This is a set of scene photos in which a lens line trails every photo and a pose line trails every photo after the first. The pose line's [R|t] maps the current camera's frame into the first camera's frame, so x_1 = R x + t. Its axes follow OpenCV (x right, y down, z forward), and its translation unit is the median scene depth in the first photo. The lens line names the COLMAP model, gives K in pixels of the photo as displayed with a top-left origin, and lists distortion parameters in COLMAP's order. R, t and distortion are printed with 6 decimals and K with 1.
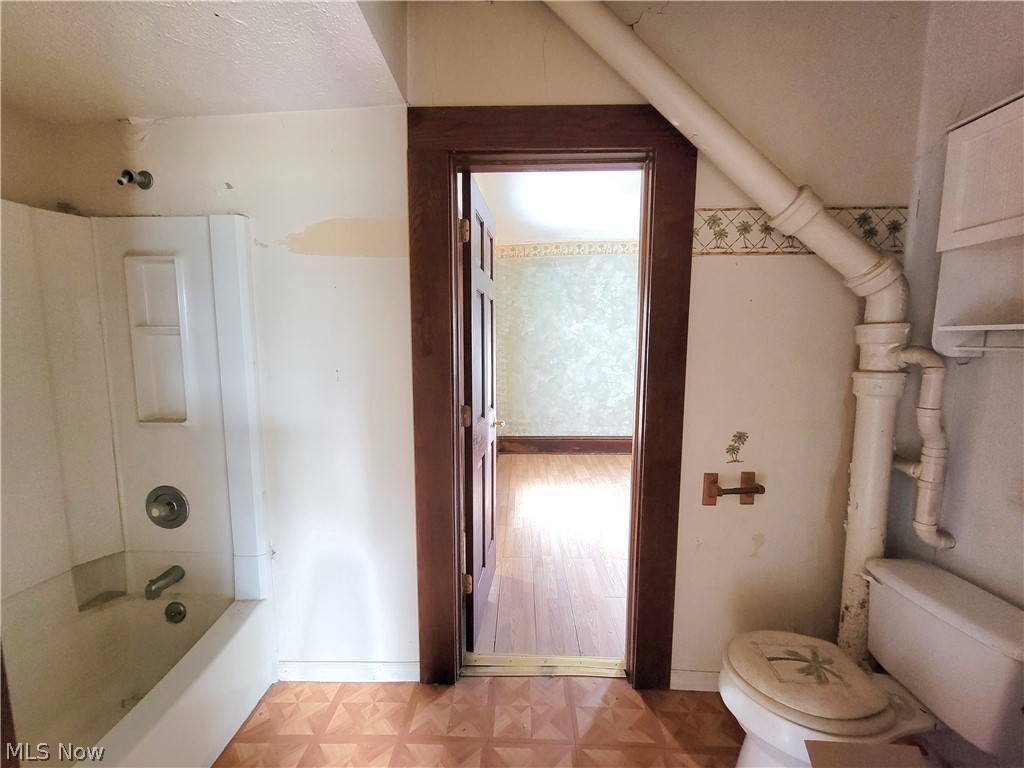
lens RADIAL K [[416.6, 0, 511.2], [0, 416.6, 385.2], [0, 0, 1]] dist [-0.000493, -0.000580]
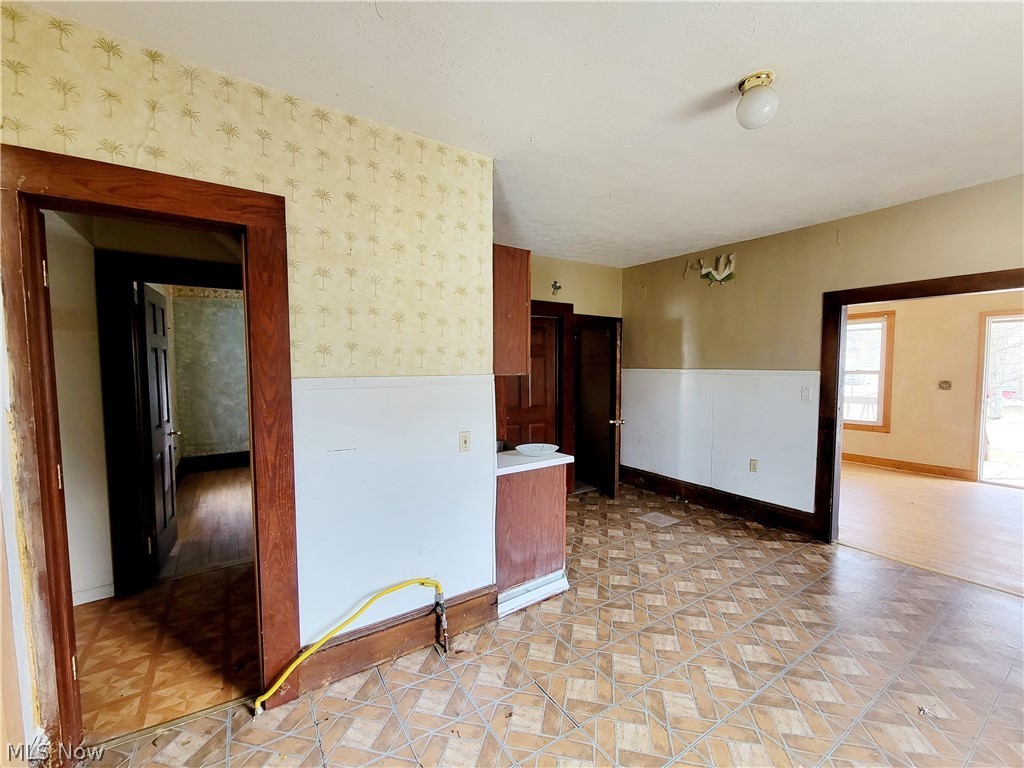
lens RADIAL K [[416.6, 0, 515.0], [0, 416.6, 386.4], [0, 0, 1]] dist [-0.000493, -0.000580]
pose [[0.806066, -0.037247, 0.590652, 0.035515], [0.064741, 0.997578, -0.025444, 0.020698], [-0.588274, 0.058749, 0.806525, -0.418413]]
